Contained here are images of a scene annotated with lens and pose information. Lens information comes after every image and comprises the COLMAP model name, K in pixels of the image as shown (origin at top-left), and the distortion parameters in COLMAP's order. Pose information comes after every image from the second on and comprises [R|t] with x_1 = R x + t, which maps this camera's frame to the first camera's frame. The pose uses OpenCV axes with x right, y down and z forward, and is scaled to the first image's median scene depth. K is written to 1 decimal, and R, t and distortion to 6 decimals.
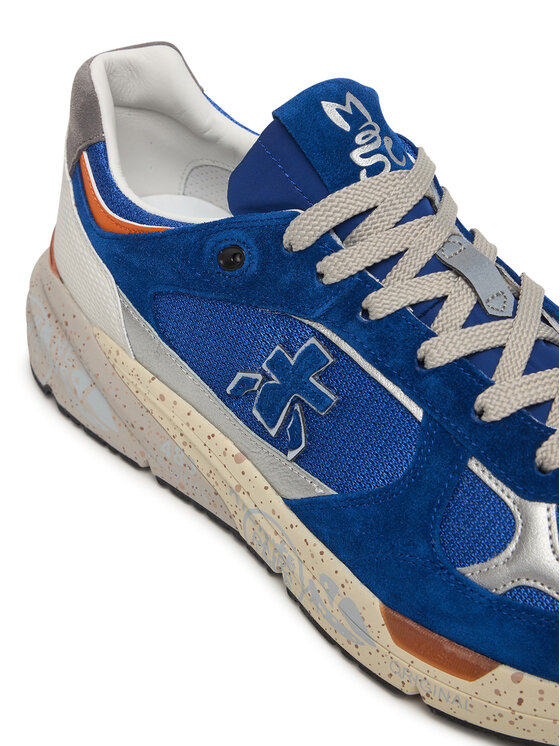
lens RADIAL K [[1653.5, 0, 280.0], [0, 1653.5, 373.0], [0, 0, 1]] dist [0.017688, 0.570837]
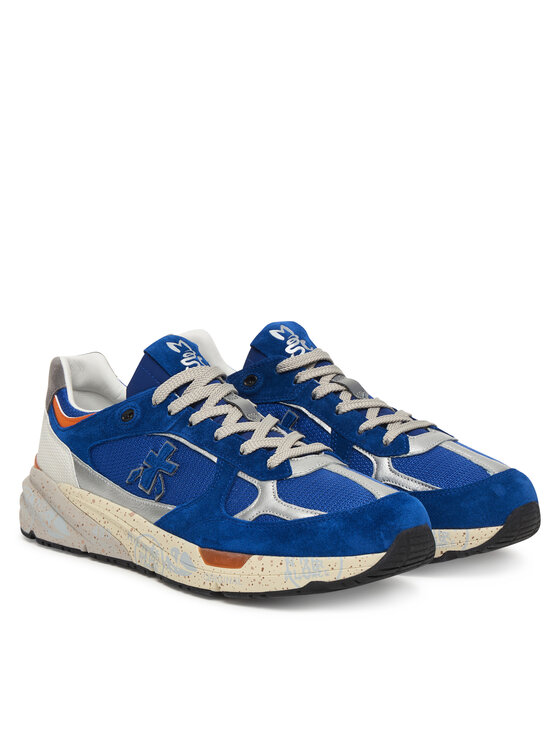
lens RADIAL K [[1788.0, 0, 280.0], [0, 1788.0, 373.0], [0, 0, 1]] dist [0.954014, -14.614982]
pose [[0.999188, -0.030787, 0.025985, 0.105366], [0.039272, 0.888197, -0.457782, 0.934542], [-0.008986, 0.458431, 0.888685, -1.040969]]
